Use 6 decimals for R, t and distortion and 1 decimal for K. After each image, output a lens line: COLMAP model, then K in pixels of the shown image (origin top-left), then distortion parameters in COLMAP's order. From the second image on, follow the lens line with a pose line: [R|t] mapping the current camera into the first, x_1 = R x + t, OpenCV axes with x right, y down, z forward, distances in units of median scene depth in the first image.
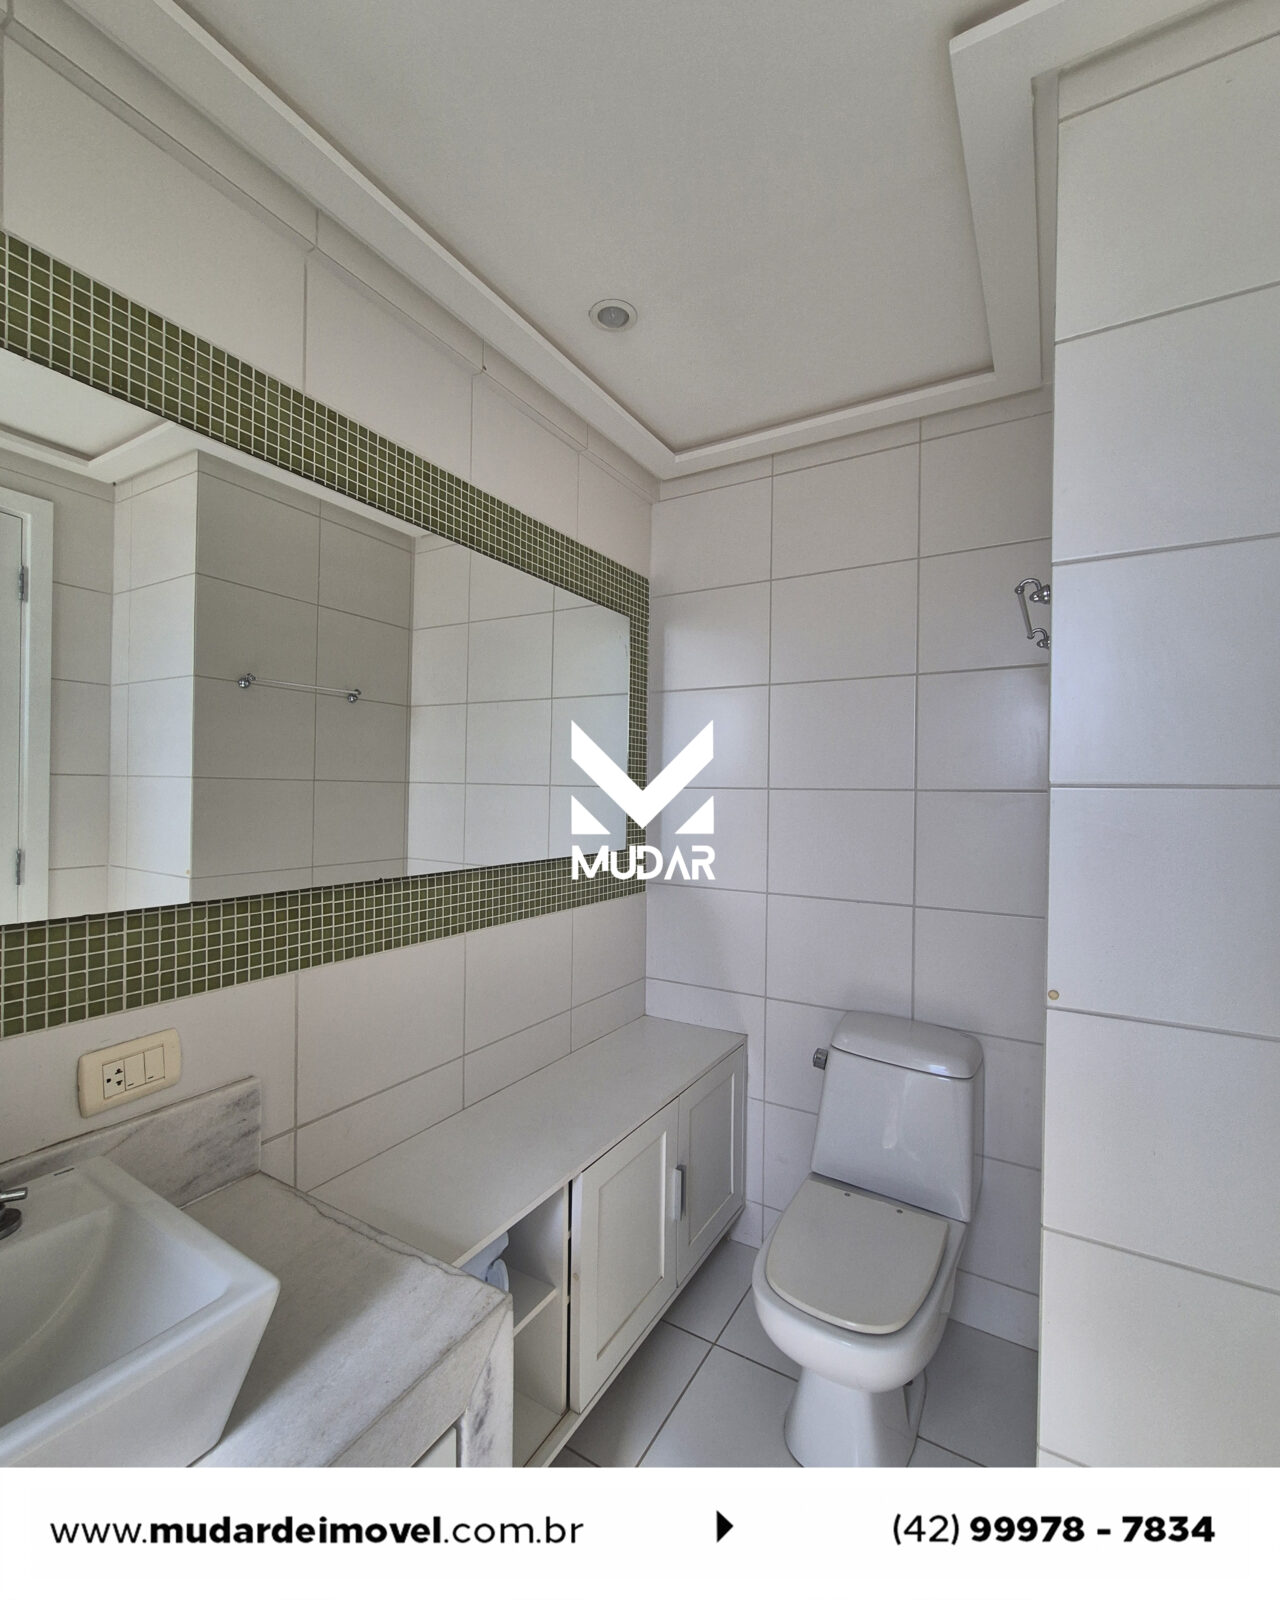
lens RADIAL K [[703.7, 0, 637.6], [0, 703.7, 793.9], [0, 0, 1]] dist [-0.006976, 0.005639]
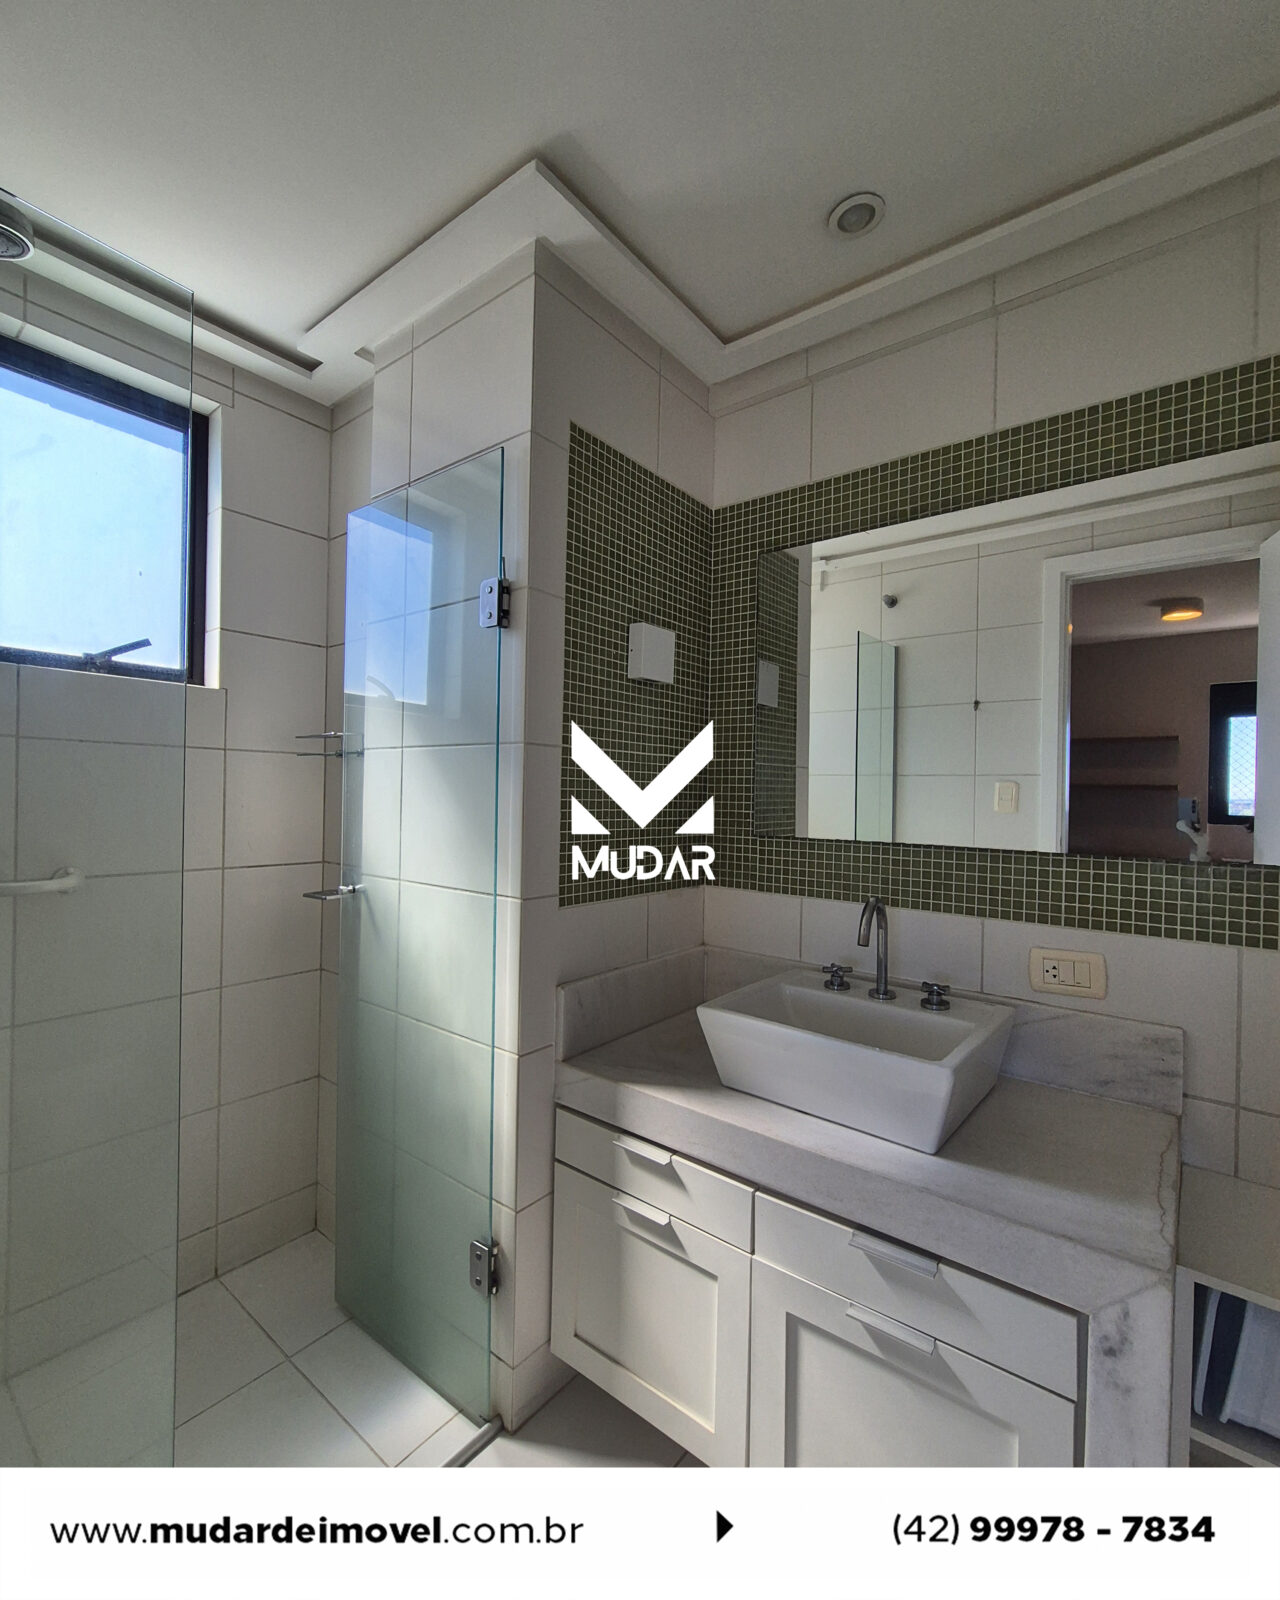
lens RADIAL K [[703.7, 0, 637.6], [0, 703.7, 793.9], [0, 0, 1]] dist [-0.006976, 0.005639]
pose [[-0.135397, -0.016787, -0.990649, 0.724802], [-0.023901, 0.999621, -0.013672, 0.085268], [0.990503, 0.021827, -0.135747, 0.346699]]
